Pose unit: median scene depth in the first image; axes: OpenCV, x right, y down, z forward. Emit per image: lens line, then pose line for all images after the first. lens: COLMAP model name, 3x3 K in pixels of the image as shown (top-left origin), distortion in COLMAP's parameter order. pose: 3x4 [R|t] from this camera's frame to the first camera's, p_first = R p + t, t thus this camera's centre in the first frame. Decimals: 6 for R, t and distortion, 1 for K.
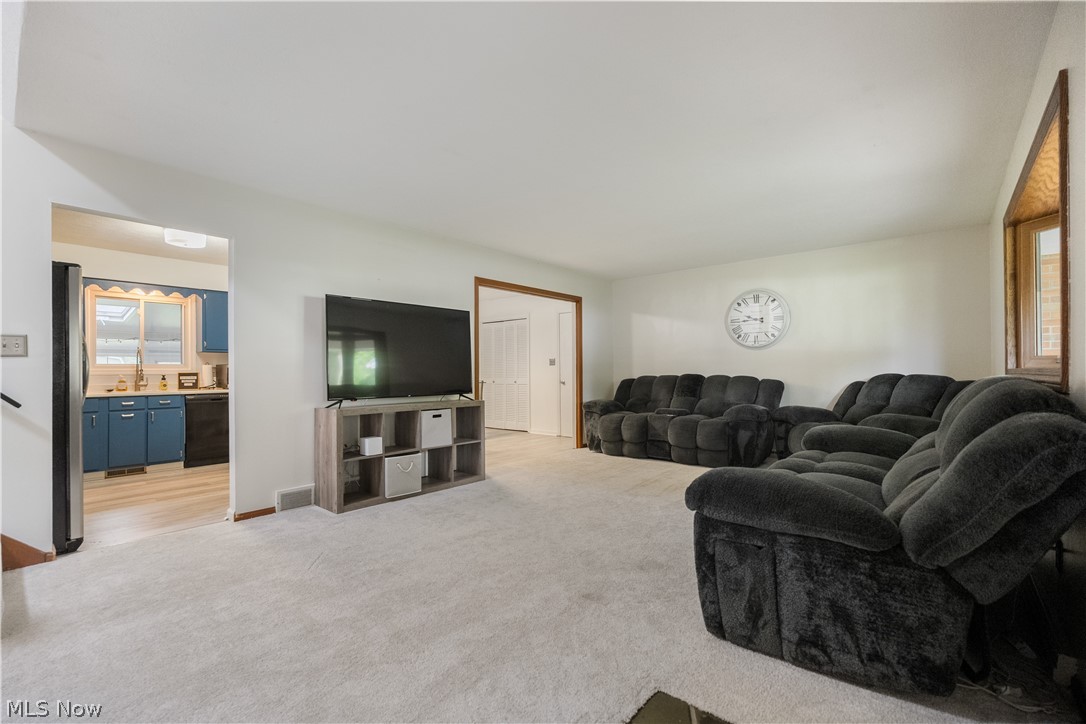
lens RADIAL K [[472.2, 0, 544.1], [0, 472.2, 368.6], [0, 0, 1]] dist [-0.004203, -0.000468]
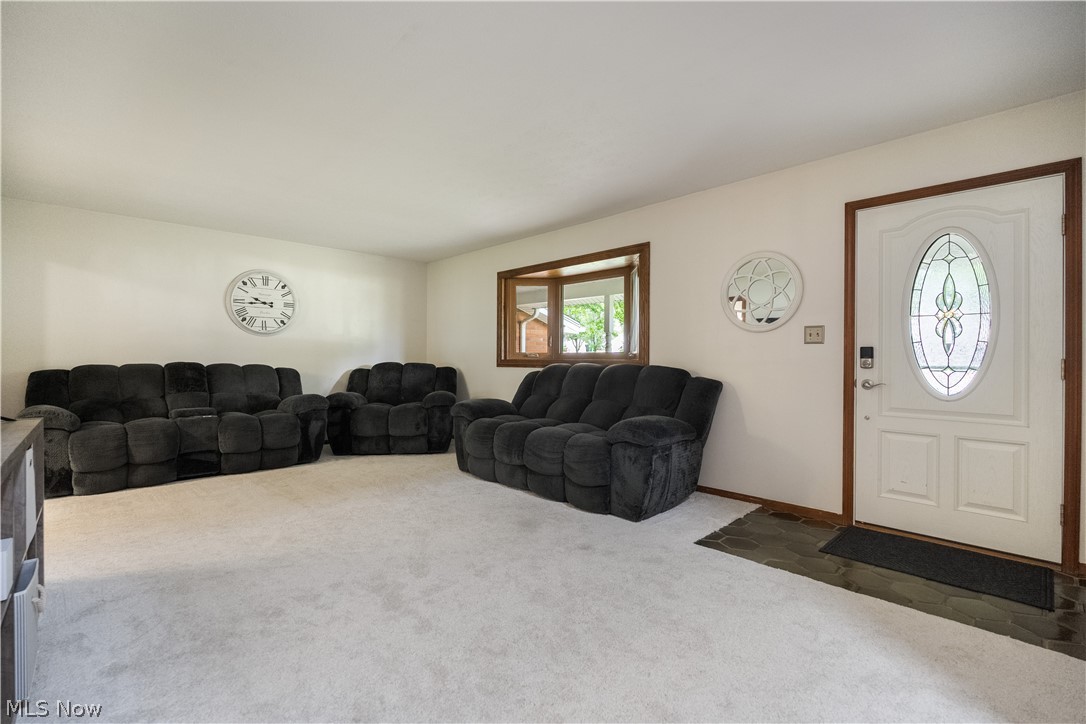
lens RADIAL K [[472.2, 0, 549.3], [0, 472.2, 358.0], [0, 0, 1]] dist [-0.004203, -0.000468]
pose [[0.105895, 0.012624, 0.994297, -0.430420], [-0.013687, 0.999843, -0.011236, 0.005930], [-0.994283, -0.012419, 0.106051, 0.371225]]
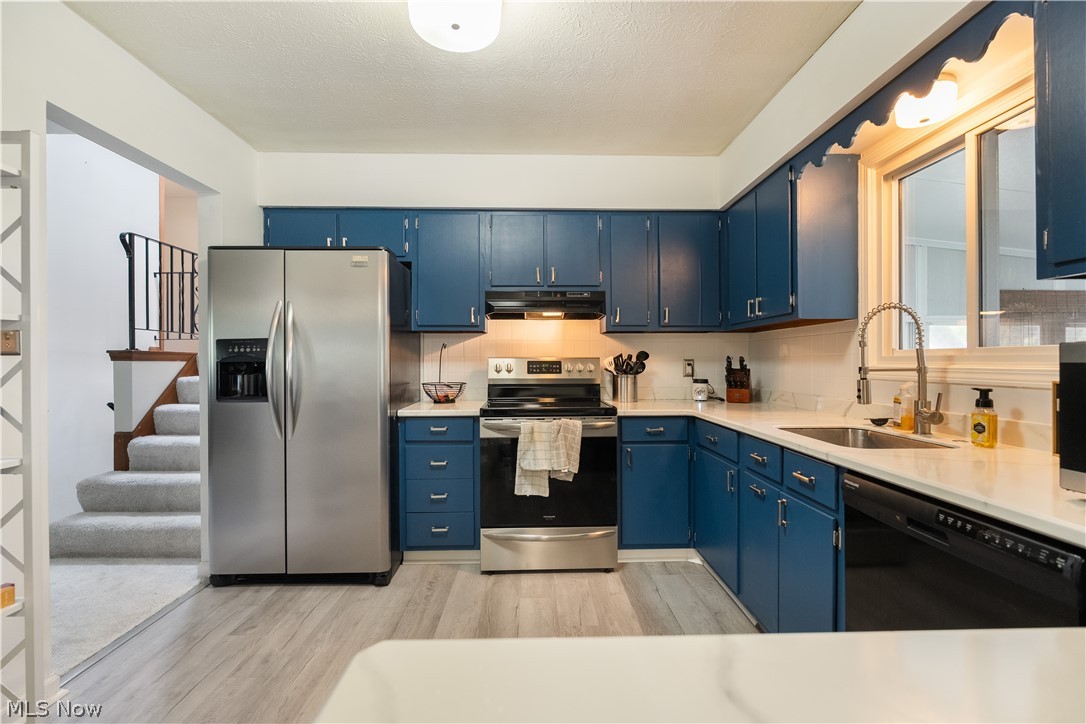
lens RADIAL K [[472.2, 0, 541.1], [0, 472.2, 360.9], [0, 0, 1]] dist [-0.004203, -0.000468]
pose [[-0.742855, 0.011229, -0.669358, -0.444504], [0.014105, 0.999900, 0.001120, -0.005602], [0.669303, -0.008609, -0.742940, 1.026364]]
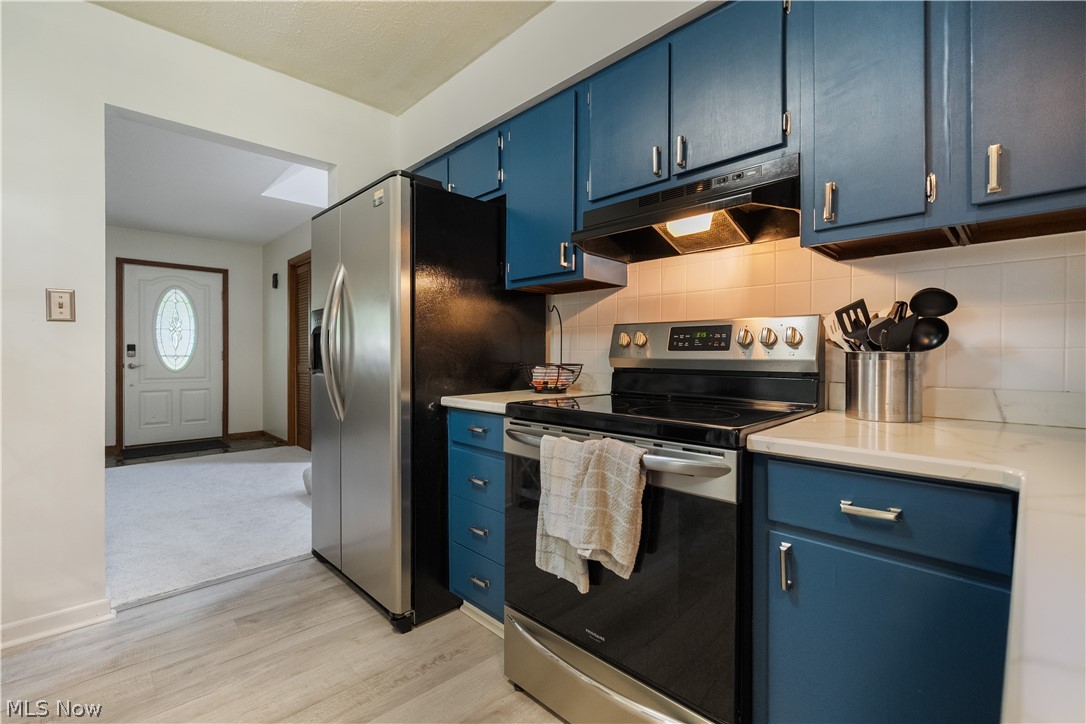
lens RADIAL K [[472.2, 0, 544.0], [0, 472.2, 357.4], [0, 0, 1]] dist [-0.004203, -0.000468]
pose [[-0.995890, 0.006192, 0.090358, -0.752308], [0.006037, 0.999980, -0.001990, 0.014633], [-0.090369, -0.001436, -0.995907, 0.915538]]
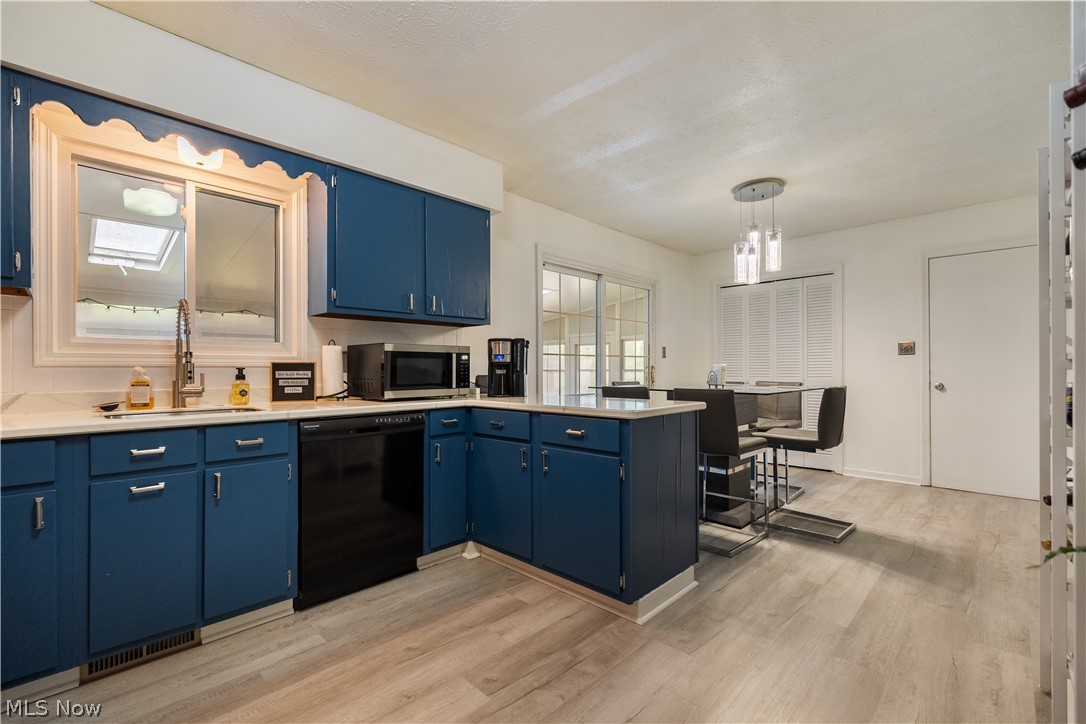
lens RADIAL K [[472.2, 0, 542.2], [0, 472.2, 367.2], [0, 0, 1]] dist [-0.004203, -0.000468]
pose [[0.997543, 0.004763, -0.069900, -0.516251], [-0.004545, 0.999984, 0.003265, 0.010852], [0.069915, -0.002939, 0.997549, 0.607637]]
